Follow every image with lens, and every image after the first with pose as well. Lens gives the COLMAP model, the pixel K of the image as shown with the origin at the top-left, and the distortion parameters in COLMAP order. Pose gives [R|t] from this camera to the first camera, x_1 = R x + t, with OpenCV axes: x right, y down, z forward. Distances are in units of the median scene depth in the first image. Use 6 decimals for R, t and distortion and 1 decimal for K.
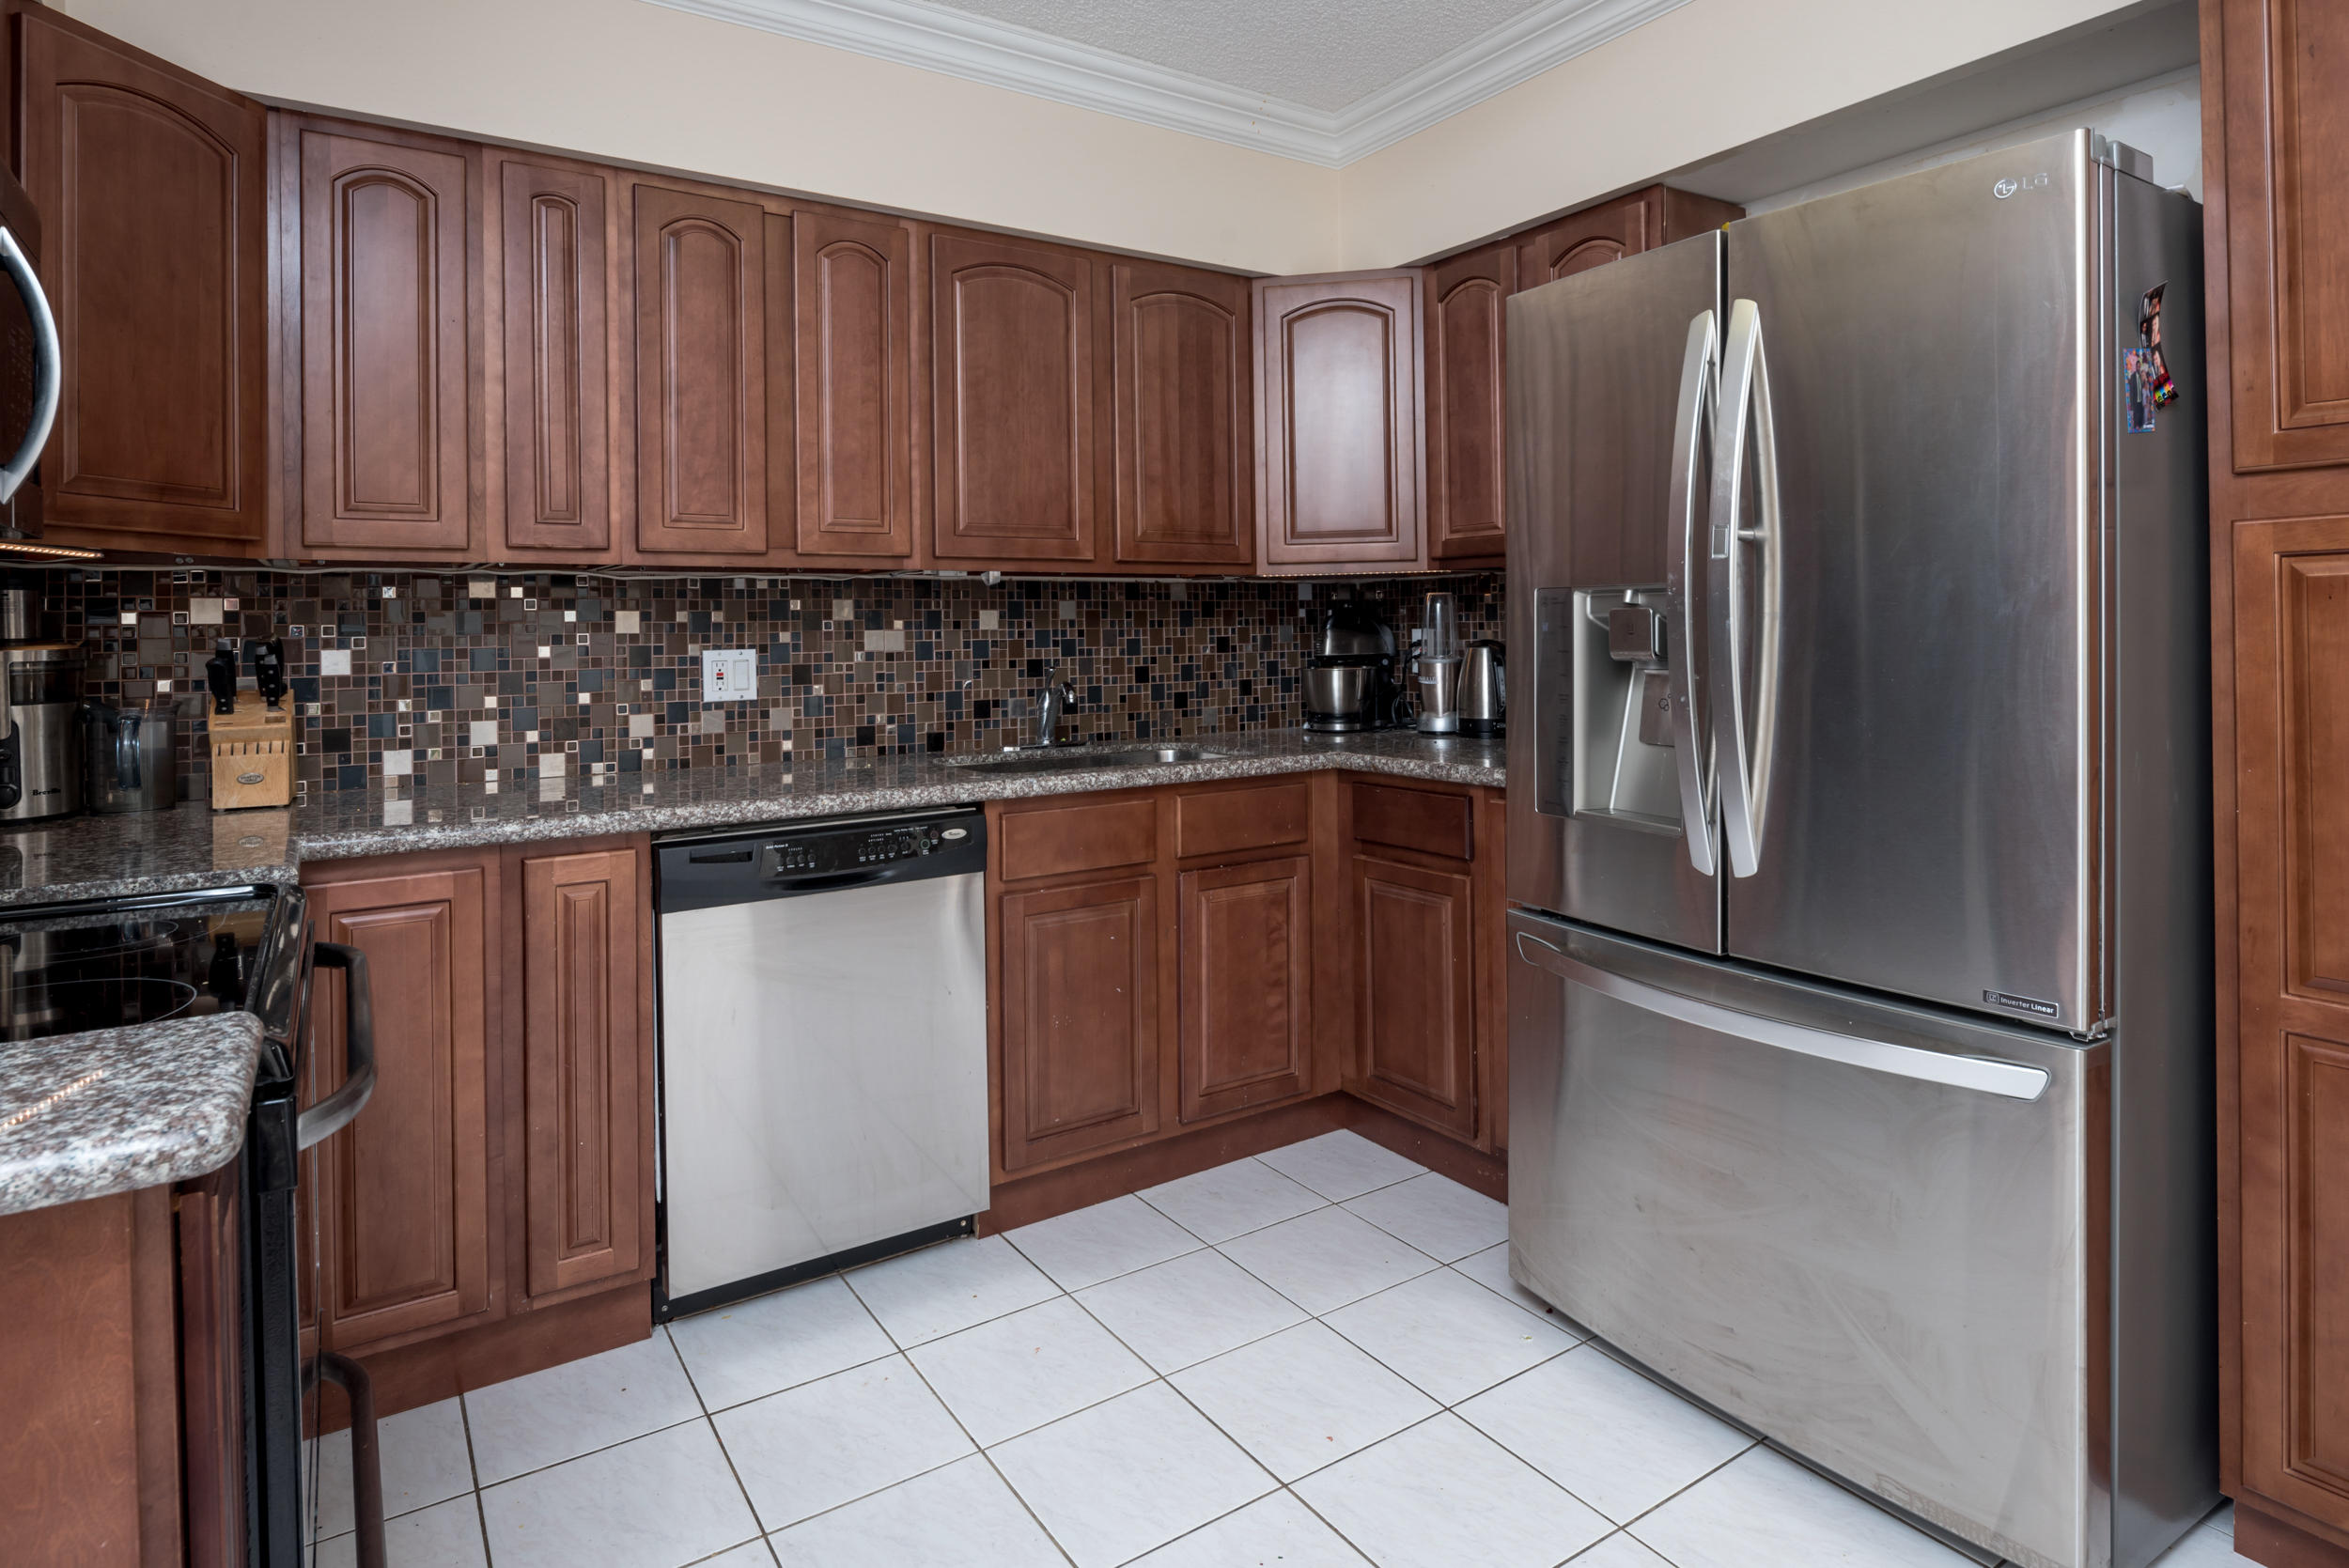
lens RADIAL K [[1277.1, 0, 1168.1], [0, 1277.1, 627.0], [0, 0, 1]] dist [0.001937, -0.007583]
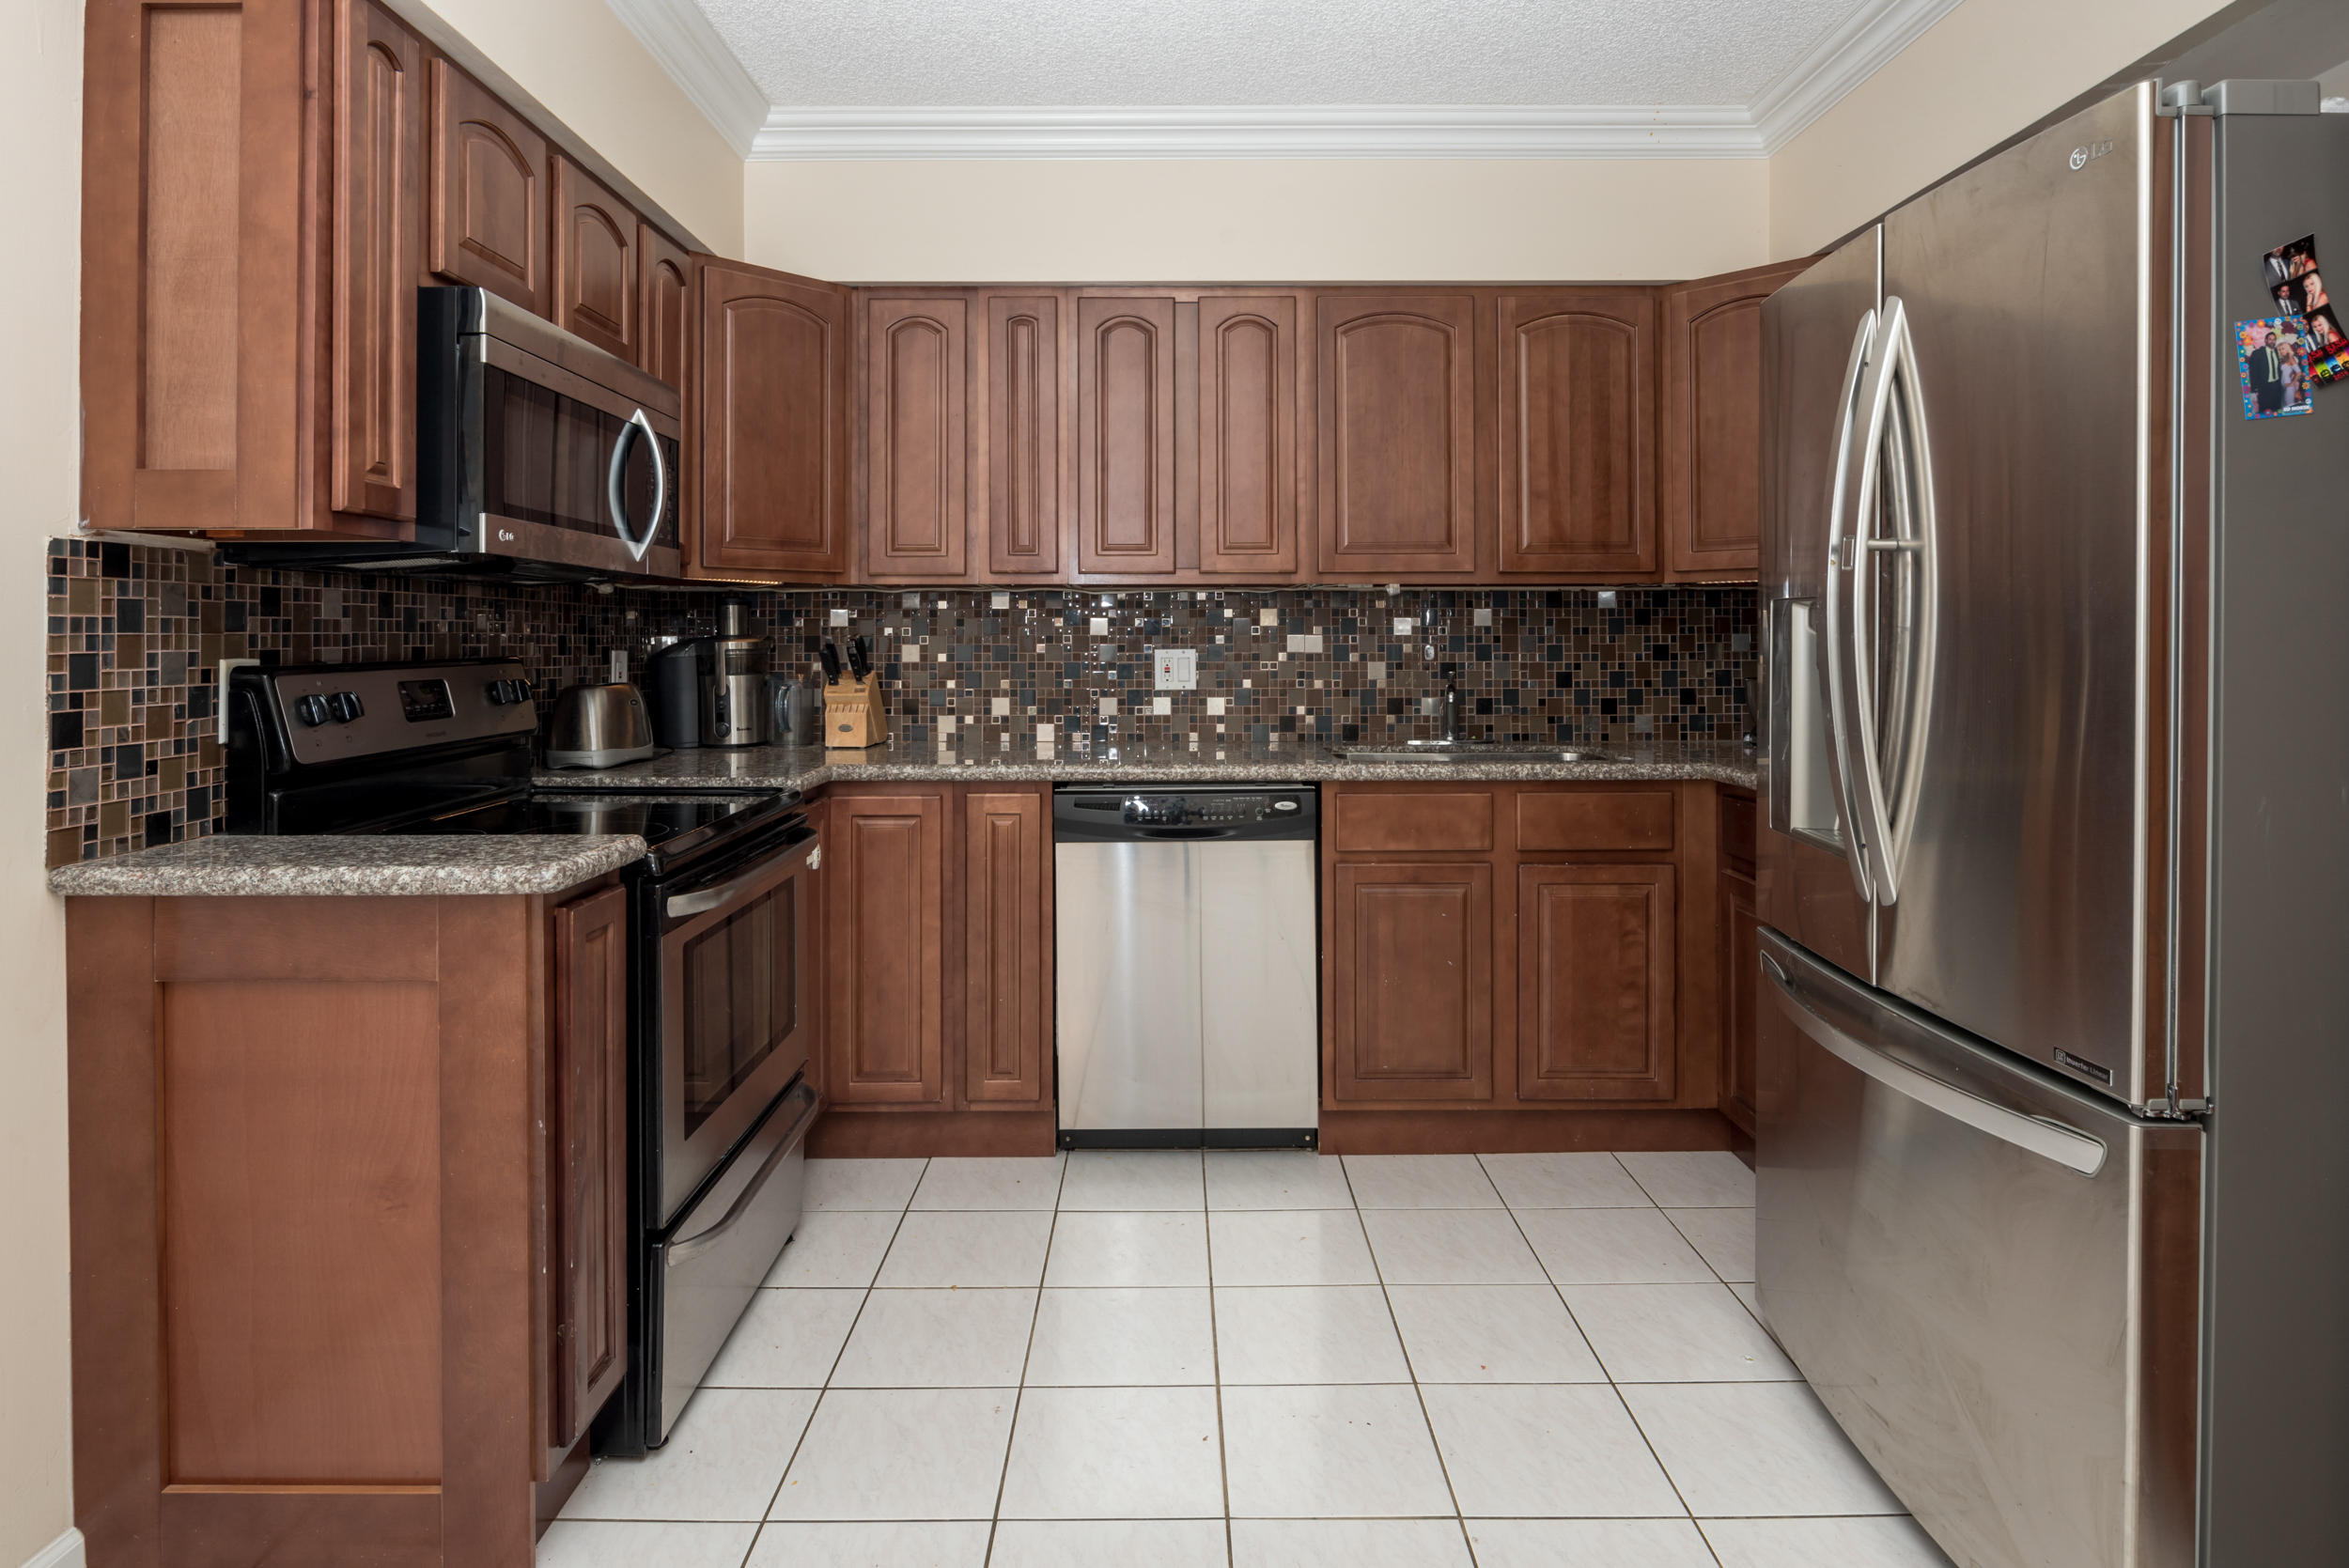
lens RADIAL K [[1277.1, 0, 1168.1], [0, 1277.1, 627.0], [0, 0, 1]] dist [0.001937, -0.007583]
pose [[0.839544, 0.007061, -0.543246, 0.349823], [-0.007745, 0.999969, 0.001028, -0.005404], [0.543237, 0.003344, 0.839573, -0.059249]]
